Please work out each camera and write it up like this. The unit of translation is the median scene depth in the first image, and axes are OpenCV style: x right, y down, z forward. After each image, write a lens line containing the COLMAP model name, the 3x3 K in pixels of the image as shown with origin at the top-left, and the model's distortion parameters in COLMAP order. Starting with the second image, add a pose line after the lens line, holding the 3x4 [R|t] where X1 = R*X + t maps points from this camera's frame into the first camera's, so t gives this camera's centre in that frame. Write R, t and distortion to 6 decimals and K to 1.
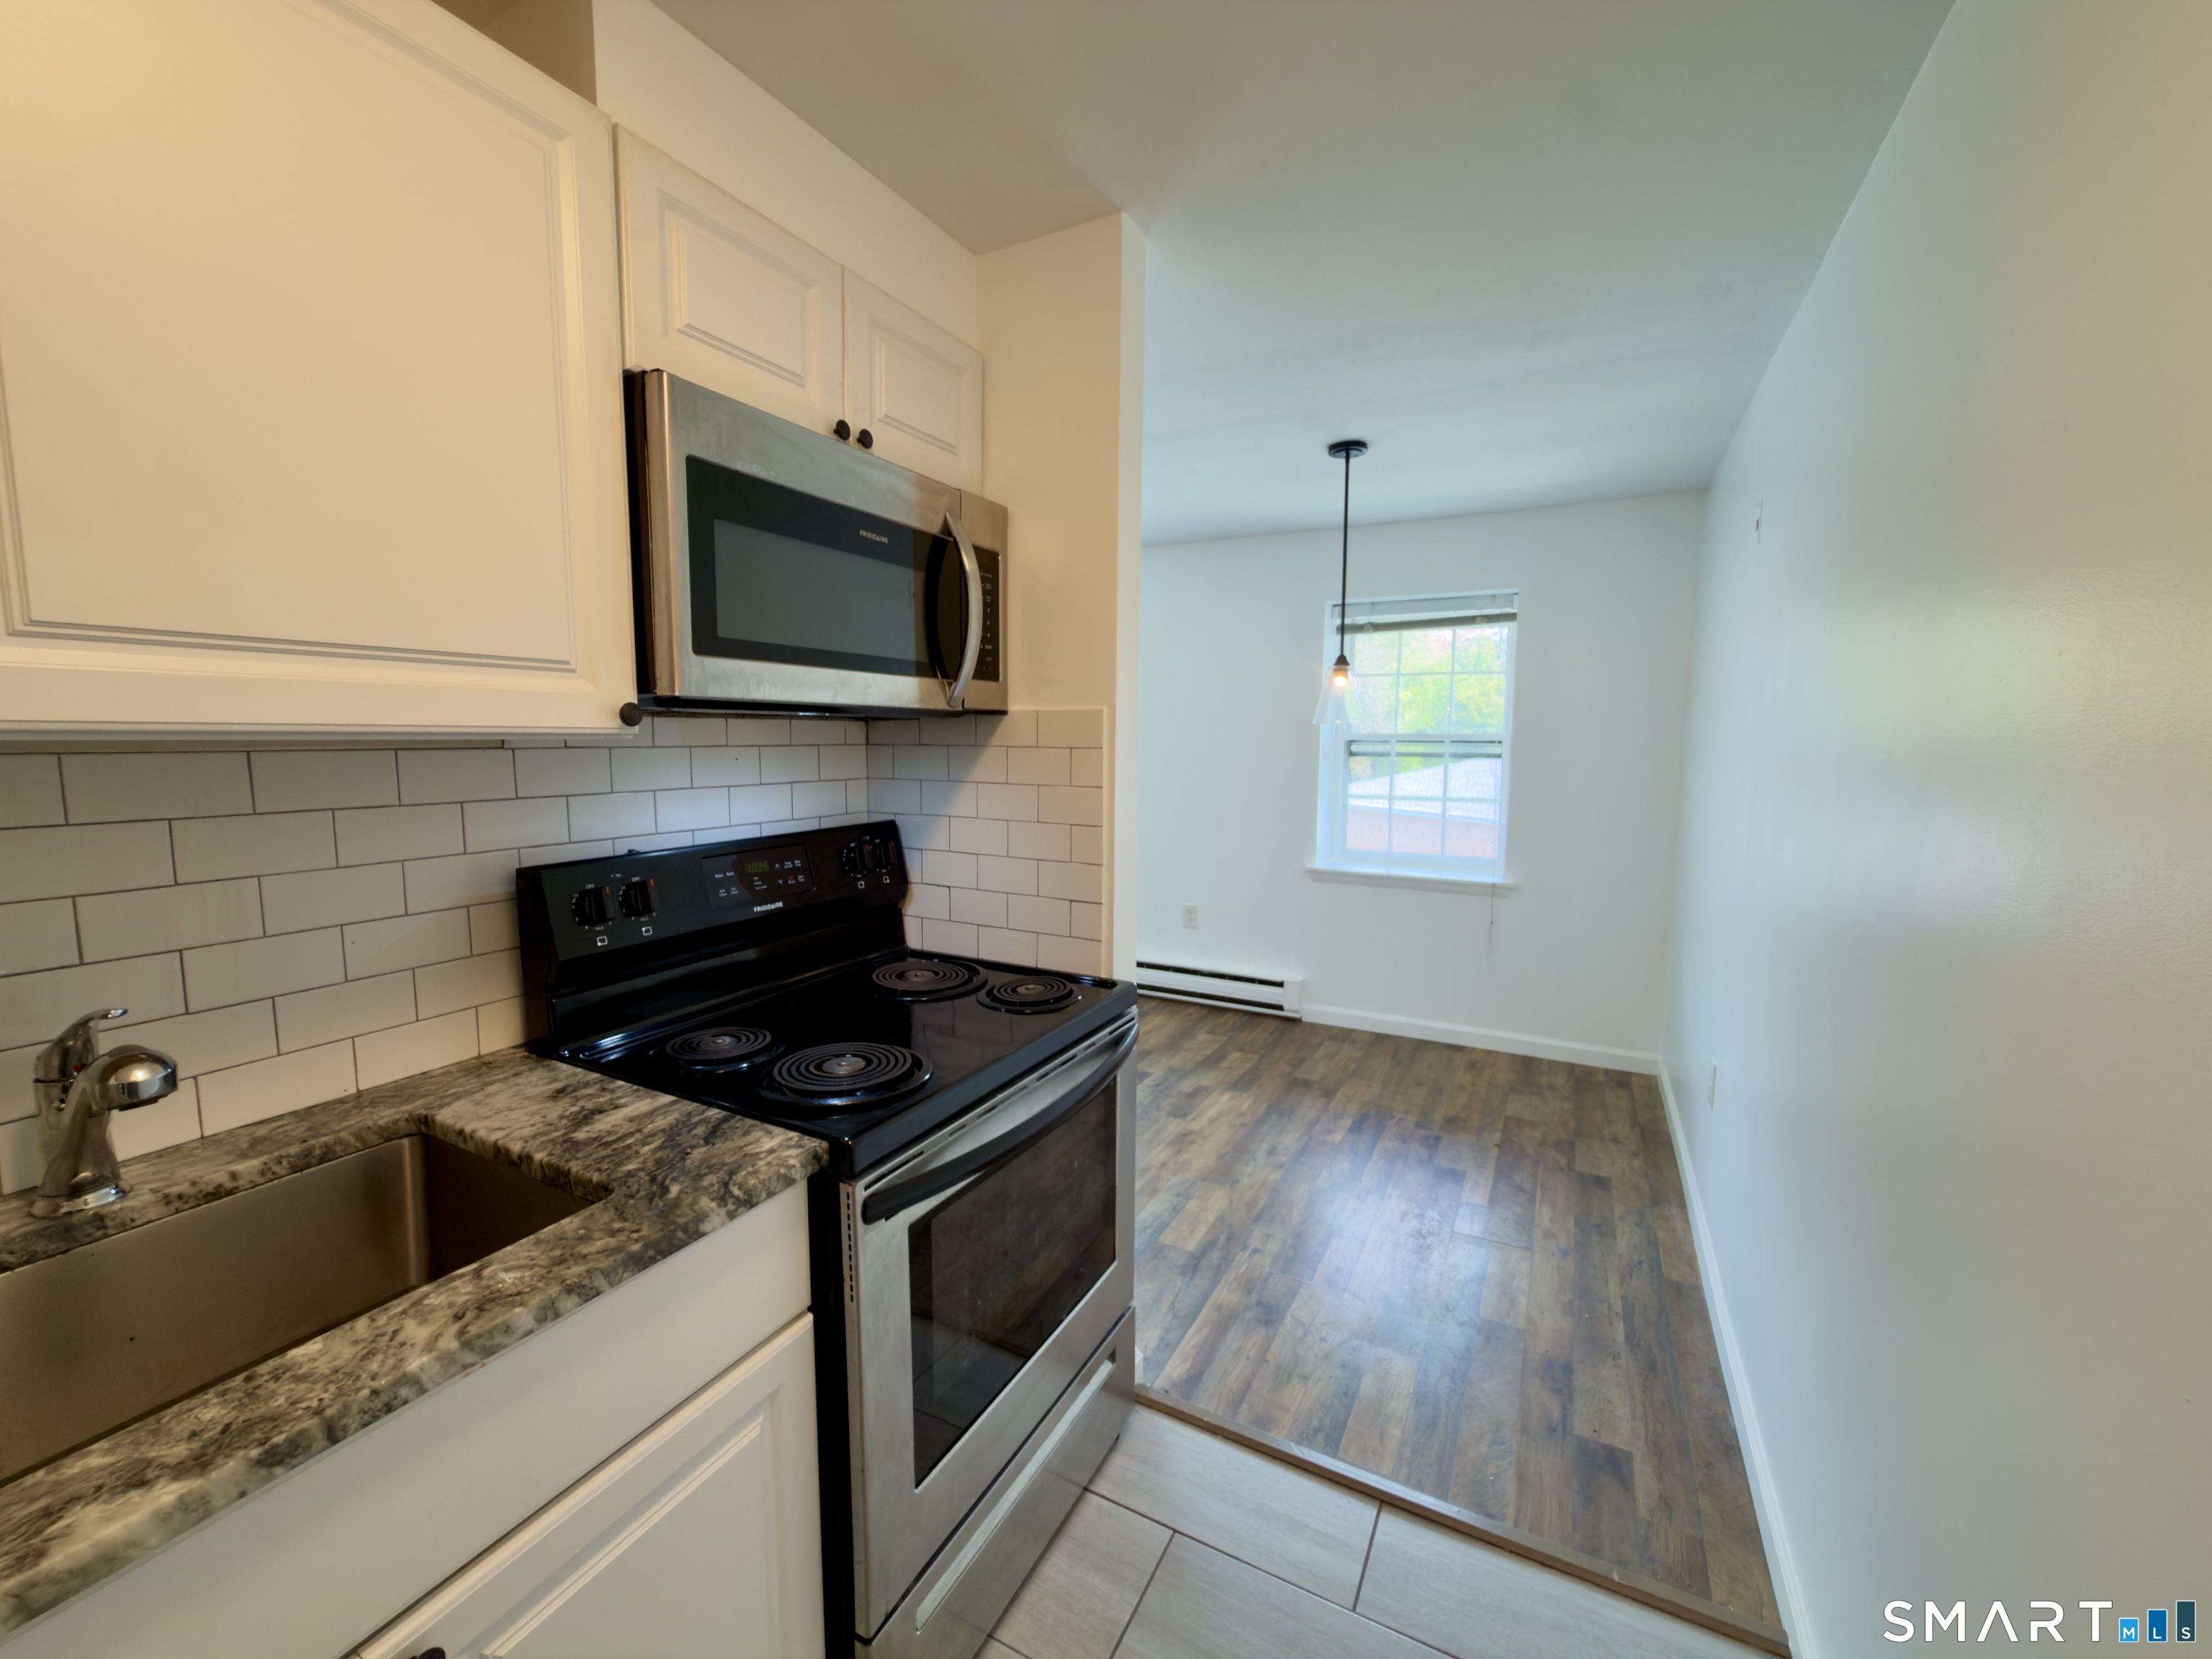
lens RADIAL K [[888.1, 0, 1111.4], [0, 888.1, 824.7], [0, 0, 1]] dist [0.003534, 0.000118]
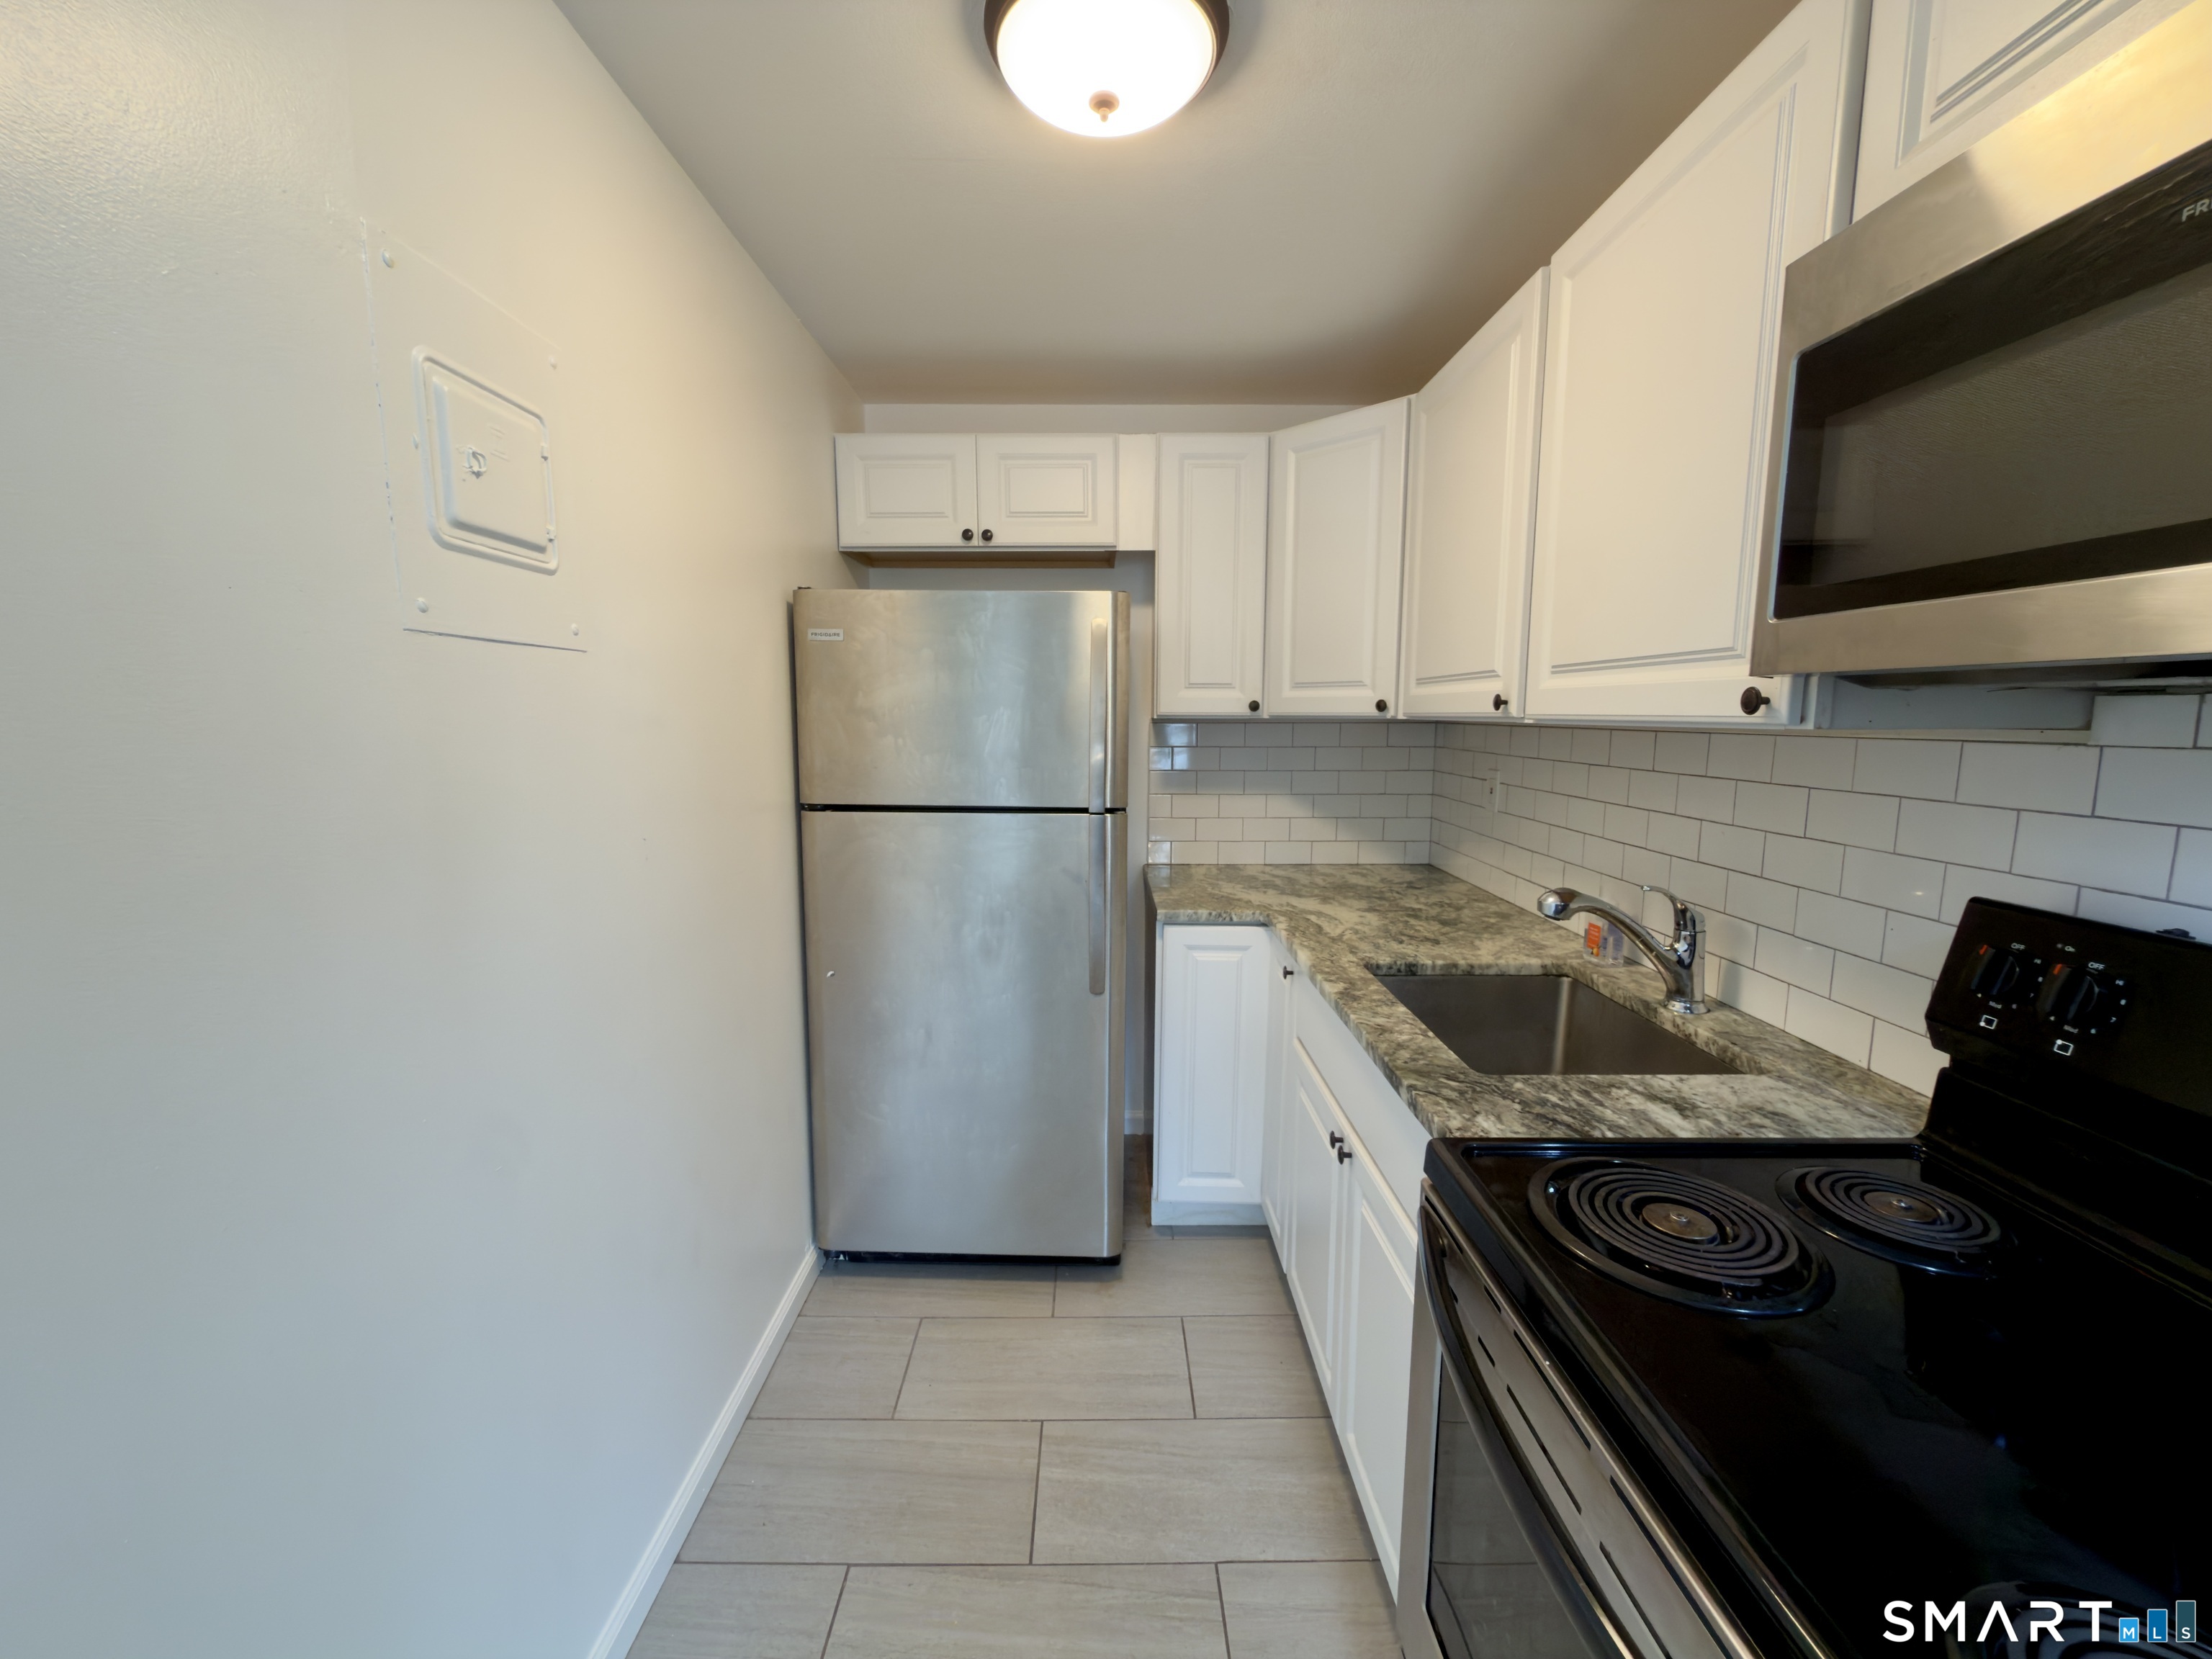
lens RADIAL K [[888.1, 0, 1106.7], [0, 888.1, 825.1], [0, 0, 1]] dist [0.003534, 0.000118]
pose [[-0.879734, 0.050688, -0.472757, 0.450658], [-0.060523, 0.974275, 0.217084, -0.163997], [0.471598, 0.219589, -0.854035, 1.558597]]
